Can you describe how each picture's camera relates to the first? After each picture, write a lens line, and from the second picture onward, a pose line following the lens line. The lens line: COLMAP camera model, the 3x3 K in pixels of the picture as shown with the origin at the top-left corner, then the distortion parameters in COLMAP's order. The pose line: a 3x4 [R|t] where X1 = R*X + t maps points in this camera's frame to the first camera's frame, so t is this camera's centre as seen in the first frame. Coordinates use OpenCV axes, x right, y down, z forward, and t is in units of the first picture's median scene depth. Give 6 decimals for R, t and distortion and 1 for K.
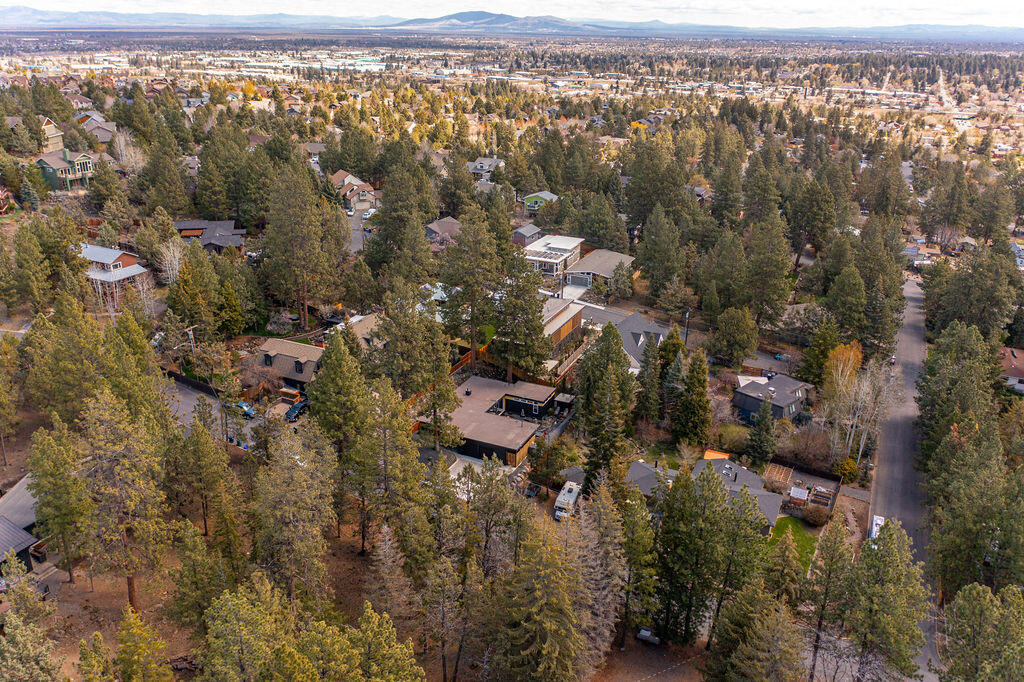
lens RADIAL K [[806.9, 0, 514.0], [0, 806.9, 336.7], [0, 0, 1]] dist [-0.008798, -0.003853]
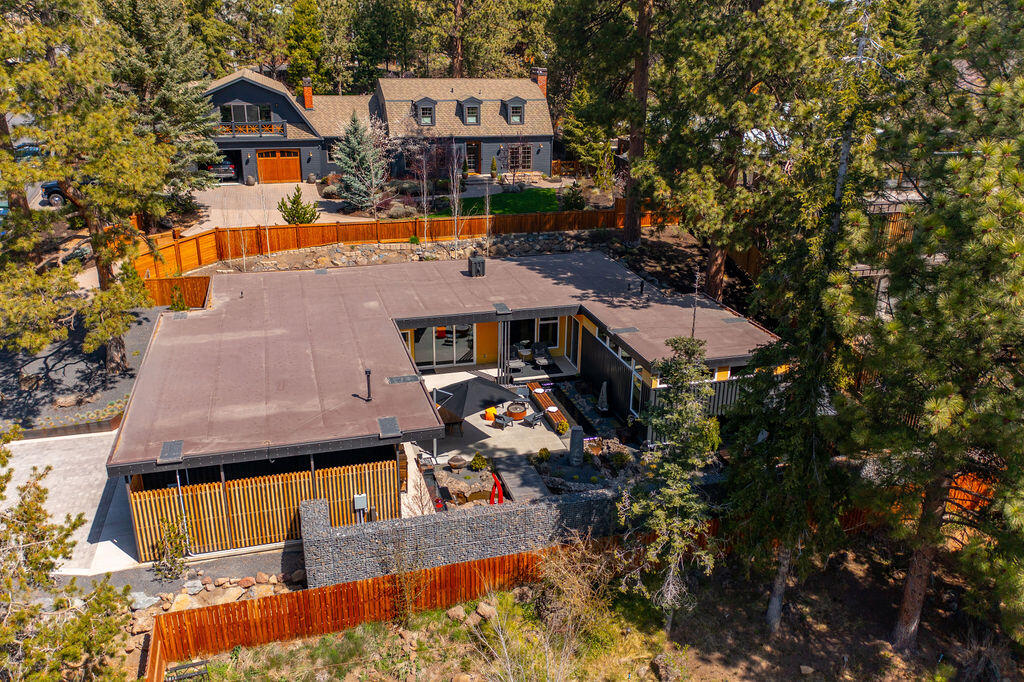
lens RADIAL K [[806.9, 0, 514.0], [0, 806.9, 336.7], [0, 0, 1]] dist [-0.008798, -0.003853]
pose [[0.645911, 0.260108, -0.717734, 0.102543], [-0.277989, 0.955755, 0.096197, 0.038400], [0.711000, 0.137388, 0.689640, 0.529496]]
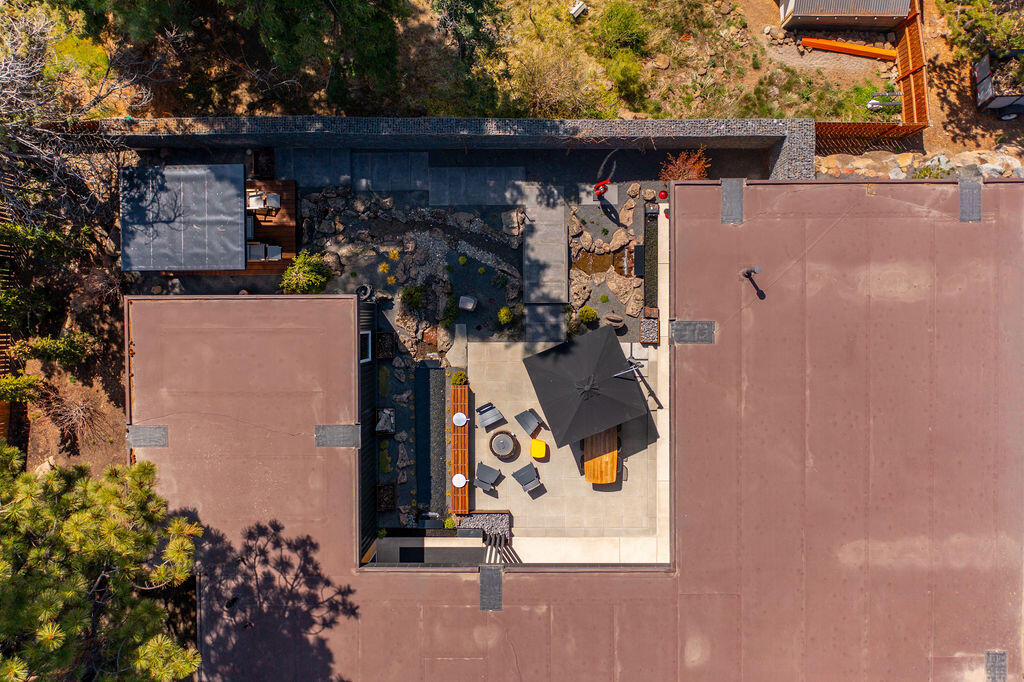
lens RADIAL K [[806.9, 0, 514.0], [0, 806.9, 336.7], [0, 0, 1]] dist [-0.008798, -0.003853]
pose [[-0.407504, -0.912955, -0.021321, 0.015445], [0.342246, -0.174326, 0.923297, -0.031909], [-0.846645, 0.368950, 0.383494, 0.585034]]
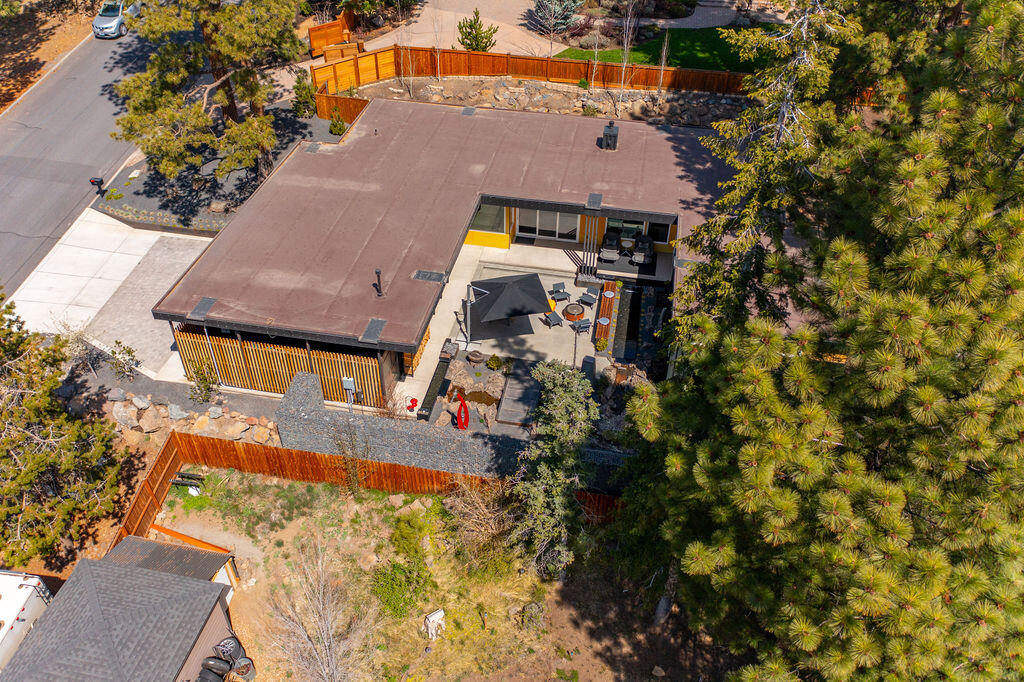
lens RADIAL K [[806.9, 0, 514.0], [0, 806.9, 336.7], [0, 0, 1]] dist [-0.008798, -0.003853]
pose [[0.230264, 0.607049, -0.760572, 0.113484], [-0.358013, 0.779605, 0.513851, -0.003091], [0.904878, 0.153973, 0.396847, 0.565194]]
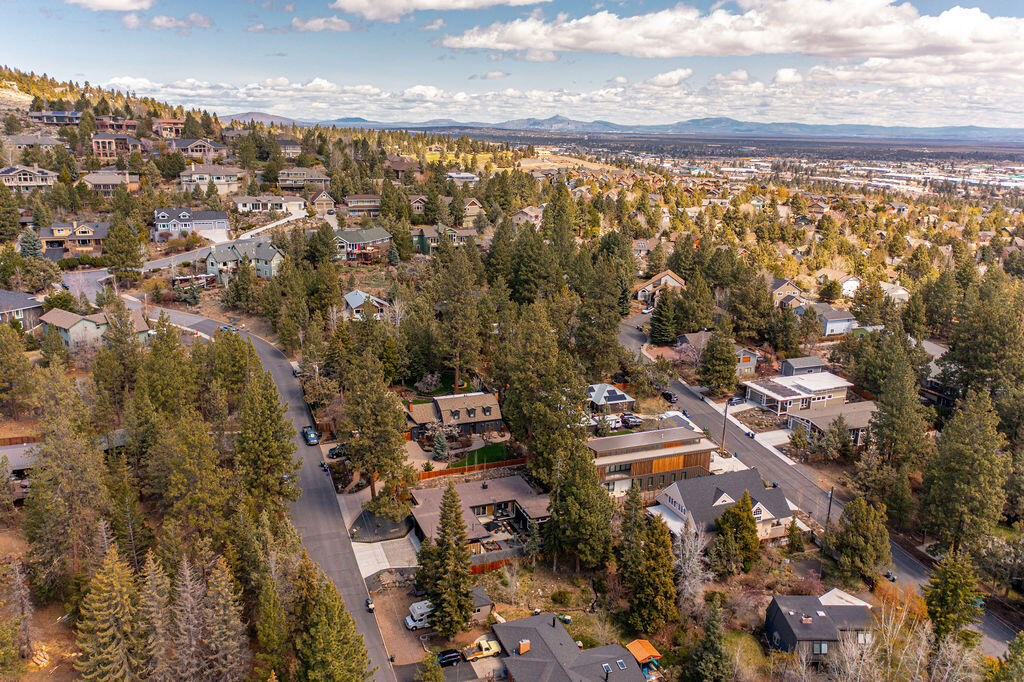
lens RADIAL K [[806.9, 0, 514.0], [0, 806.9, 336.7], [0, 0, 1]] dist [-0.008798, -0.003853]
pose [[0.715503, 0.177302, -0.675736, 0.380843], [-0.260550, 0.965195, -0.022632, -0.059088], [0.648204, 0.192256, 0.736796, 0.179450]]
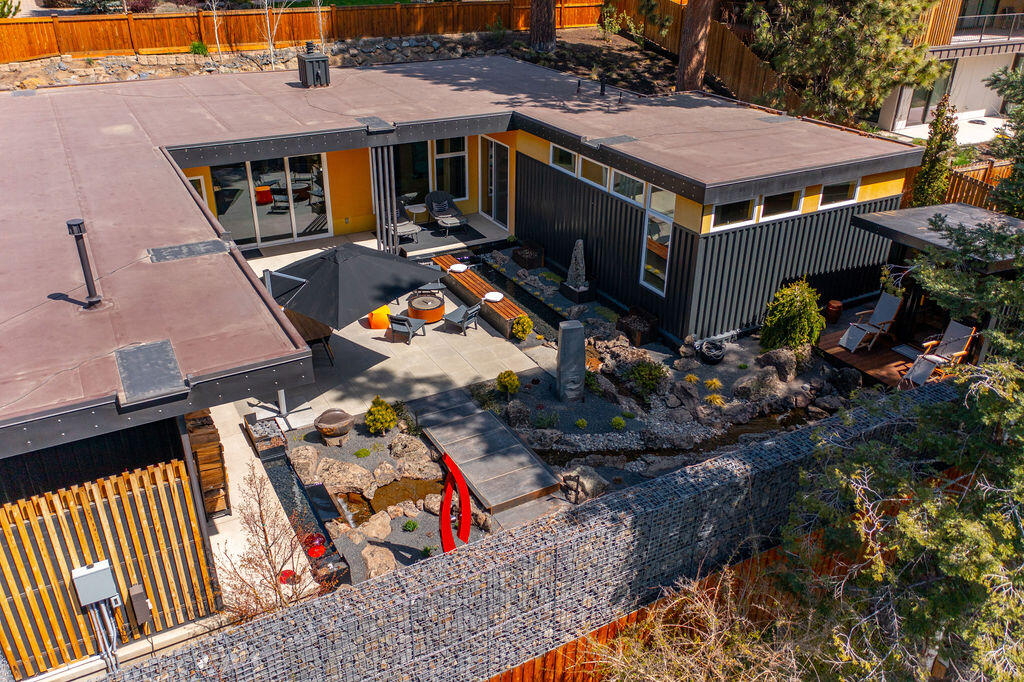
lens RADIAL K [[806.9, 0, 514.0], [0, 806.9, 336.7], [0, 0, 1]] dist [-0.008798, -0.003853]
pose [[0.801889, 0.267333, -0.534328, 0.050978], [-0.215345, 0.963525, 0.158889, 0.053722], [0.557315, -0.012347, 0.830209, 0.571823]]
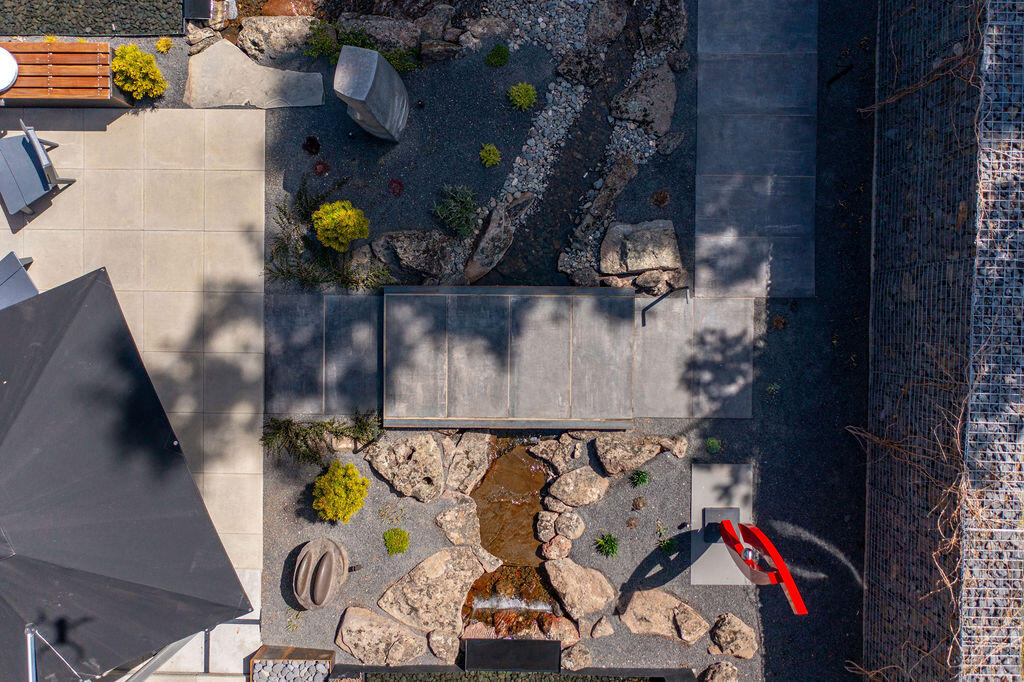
lens RADIAL K [[806.9, 0, 514.0], [0, 806.9, 336.7], [0, 0, 1]] dist [-0.008798, -0.003853]
pose [[0.917764, -0.396464, -0.022925, 0.021753], [0.158559, 0.312896, 0.936459, 0.039411], [-0.364099, -0.863083, 0.350028, 0.608177]]
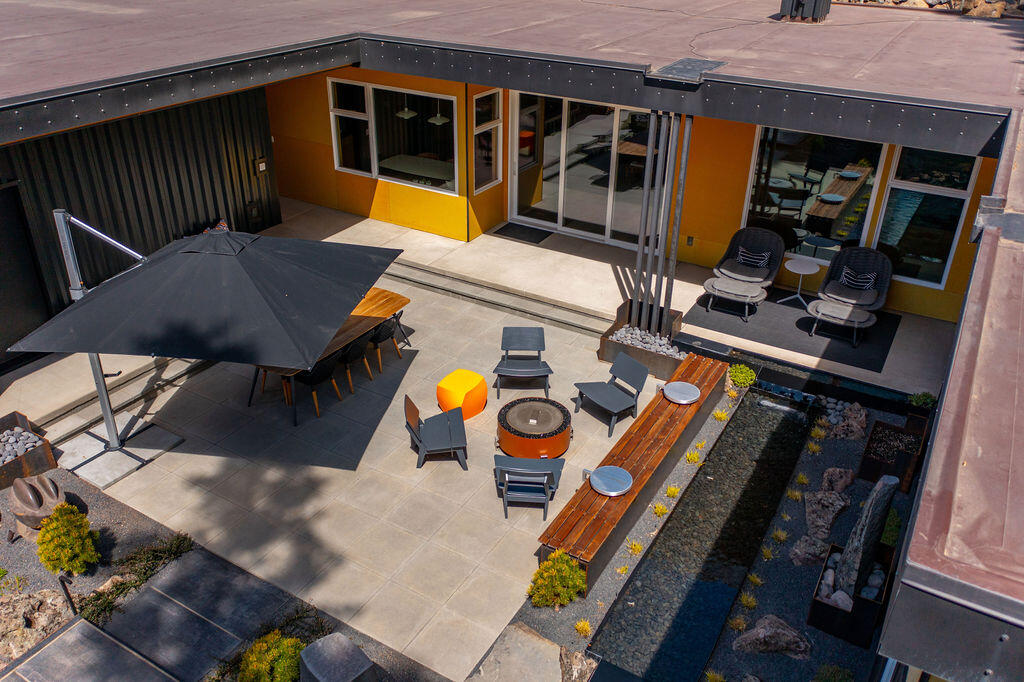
lens RADIAL K [[806.9, 0, 514.0], [0, 806.9, 336.7], [0, 0, 1]] dist [-0.008798, -0.003853]
pose [[-0.117305, 0.462391, -0.878882, 0.033886], [-0.373281, 0.799566, 0.470484, 0.043450], [0.920272, 0.383260, 0.078808, 0.627470]]
